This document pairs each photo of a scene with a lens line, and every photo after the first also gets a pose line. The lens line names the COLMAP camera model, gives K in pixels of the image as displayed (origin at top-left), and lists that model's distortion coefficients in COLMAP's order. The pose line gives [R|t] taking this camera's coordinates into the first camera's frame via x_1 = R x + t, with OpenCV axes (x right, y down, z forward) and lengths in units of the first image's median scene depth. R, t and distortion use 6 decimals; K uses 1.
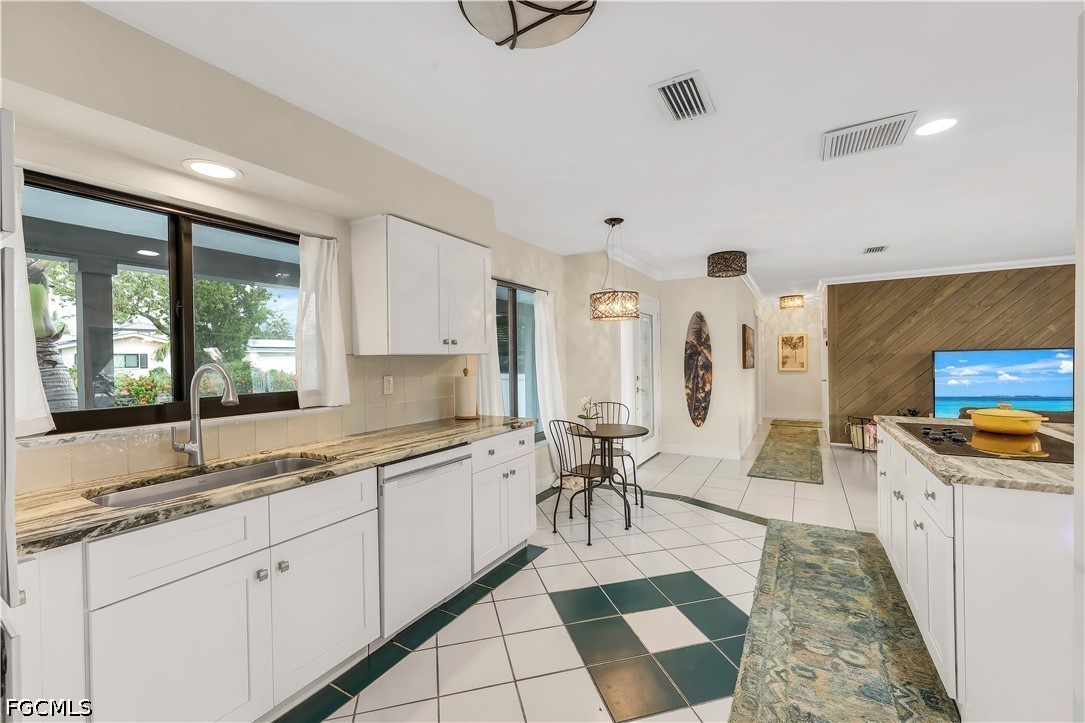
lens RADIAL K [[438.6, 0, 540.7], [0, 438.6, 360.5], [0, 0, 1]] dist [-0.002293, -0.000098]
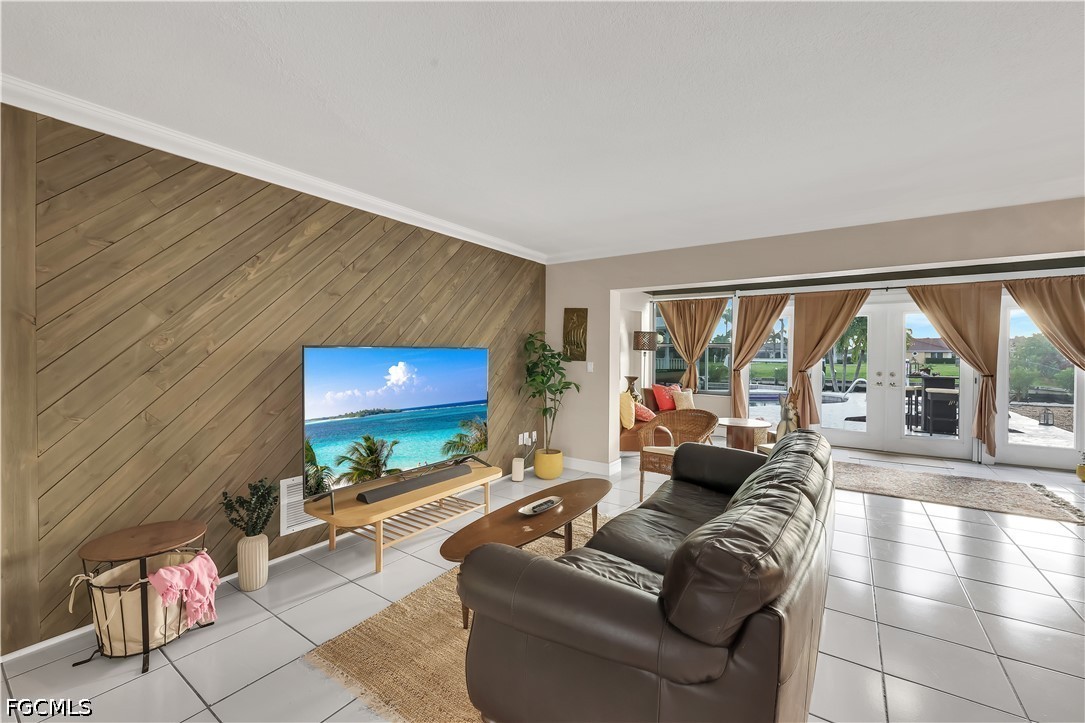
lens RADIAL K [[438.6, 0, 543.4], [0, 438.6, 361.3], [0, 0, 1]] dist [-0.002293, -0.000098]
pose [[0.077286, 0.001775, 0.997007, 0.830578], [-0.001144, 0.999998, -0.001692, -0.009305], [-0.997008, -0.001009, 0.077288, 1.286040]]
